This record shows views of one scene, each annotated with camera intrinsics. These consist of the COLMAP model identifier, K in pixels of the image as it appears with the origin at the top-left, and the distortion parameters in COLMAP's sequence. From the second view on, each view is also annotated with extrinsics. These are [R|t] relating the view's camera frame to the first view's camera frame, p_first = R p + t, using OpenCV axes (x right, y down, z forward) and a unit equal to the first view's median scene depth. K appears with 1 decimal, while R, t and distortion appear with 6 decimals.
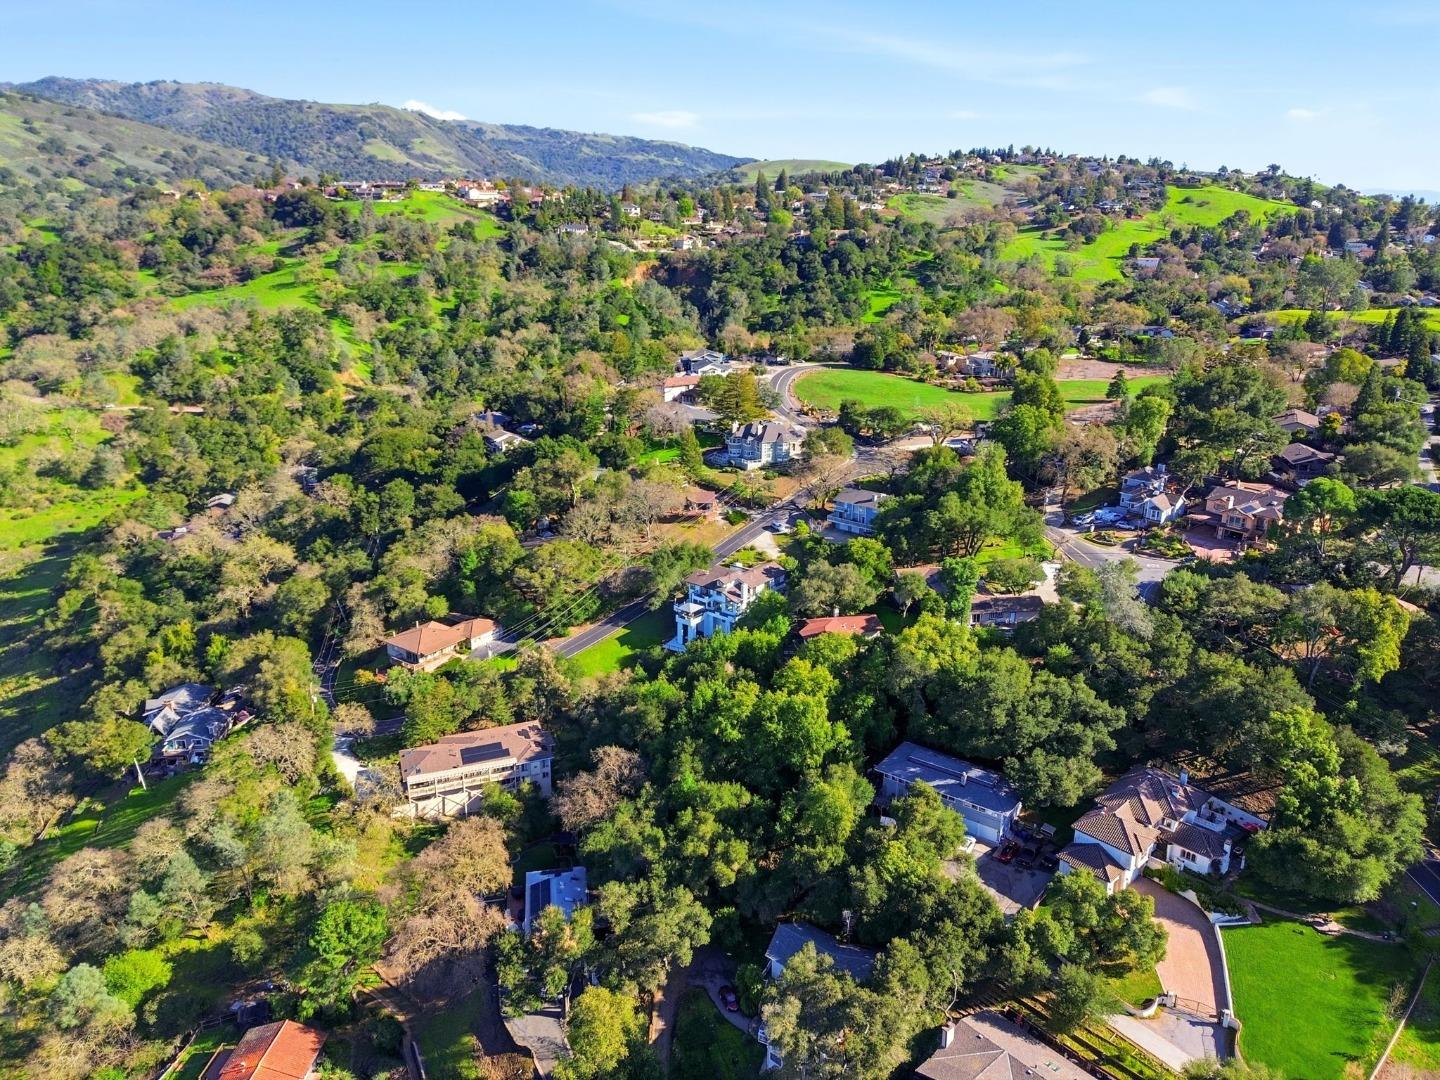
lens RADIAL K [[1017.0, 0, 720.0], [0, 1017.0, 540.0], [0, 0, 1]] dist [0.058884, -0.050975]
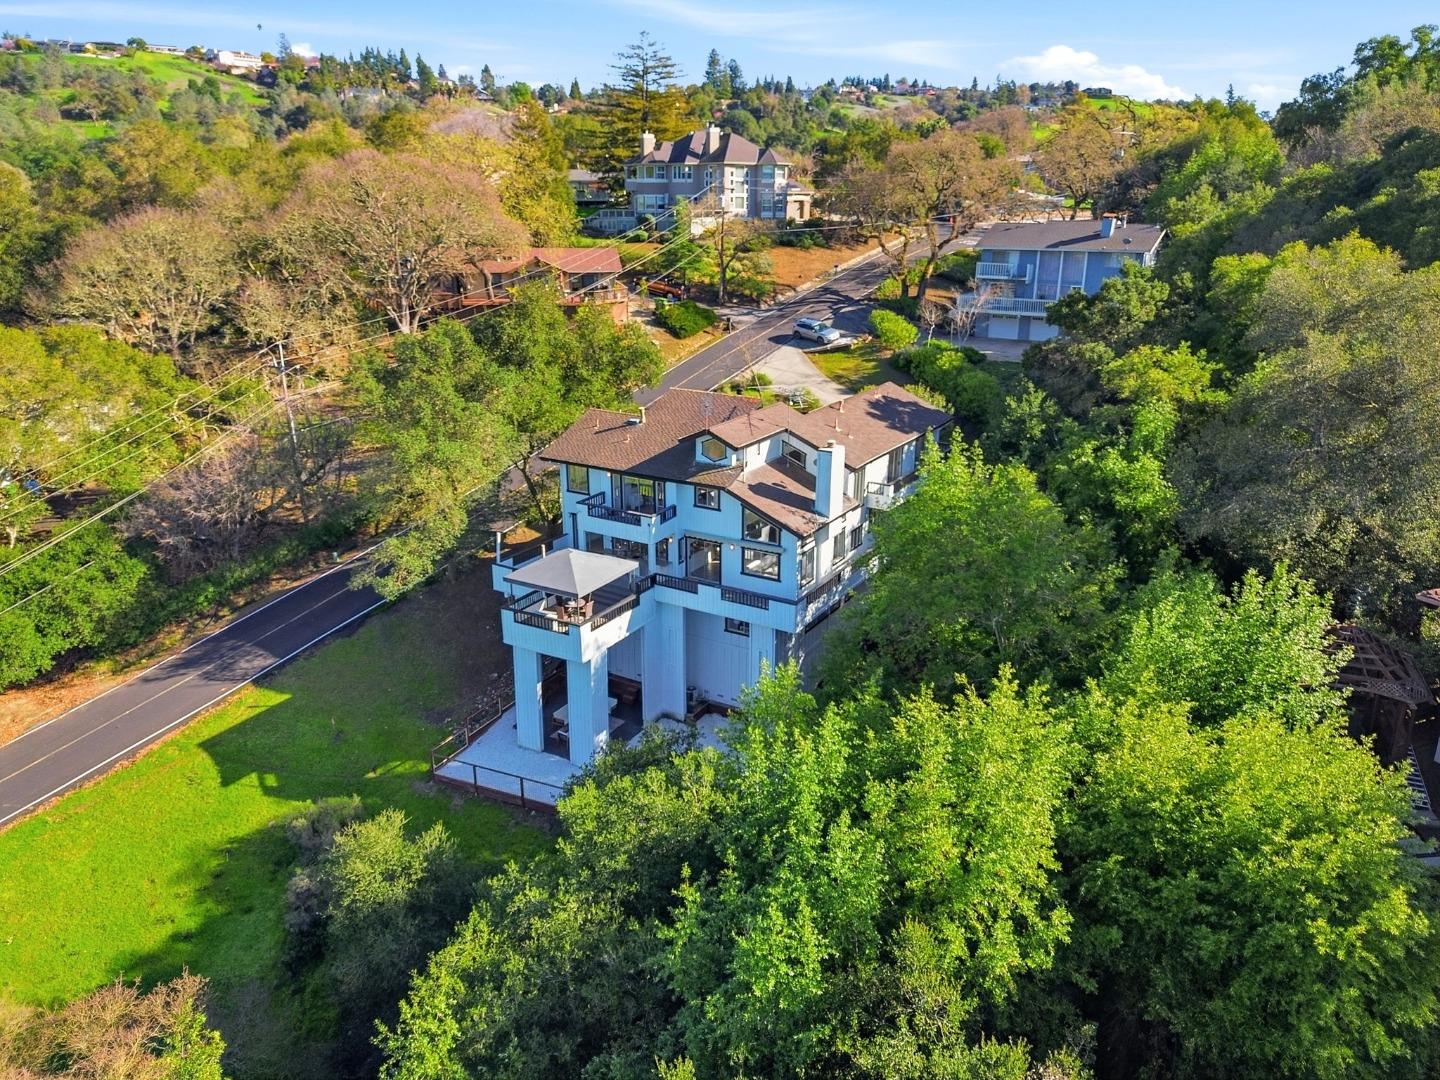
lens RADIAL K [[1017.0, 0, 720.0], [0, 1017.0, 540.0], [0, 0, 1]] dist [0.058884, -0.050975]
pose [[0.989402, -0.044216, 0.138303, -0.024824], [0.043385, 0.999018, 0.009016, 0.052794], [-0.138566, -0.002920, 0.990349, 0.703796]]
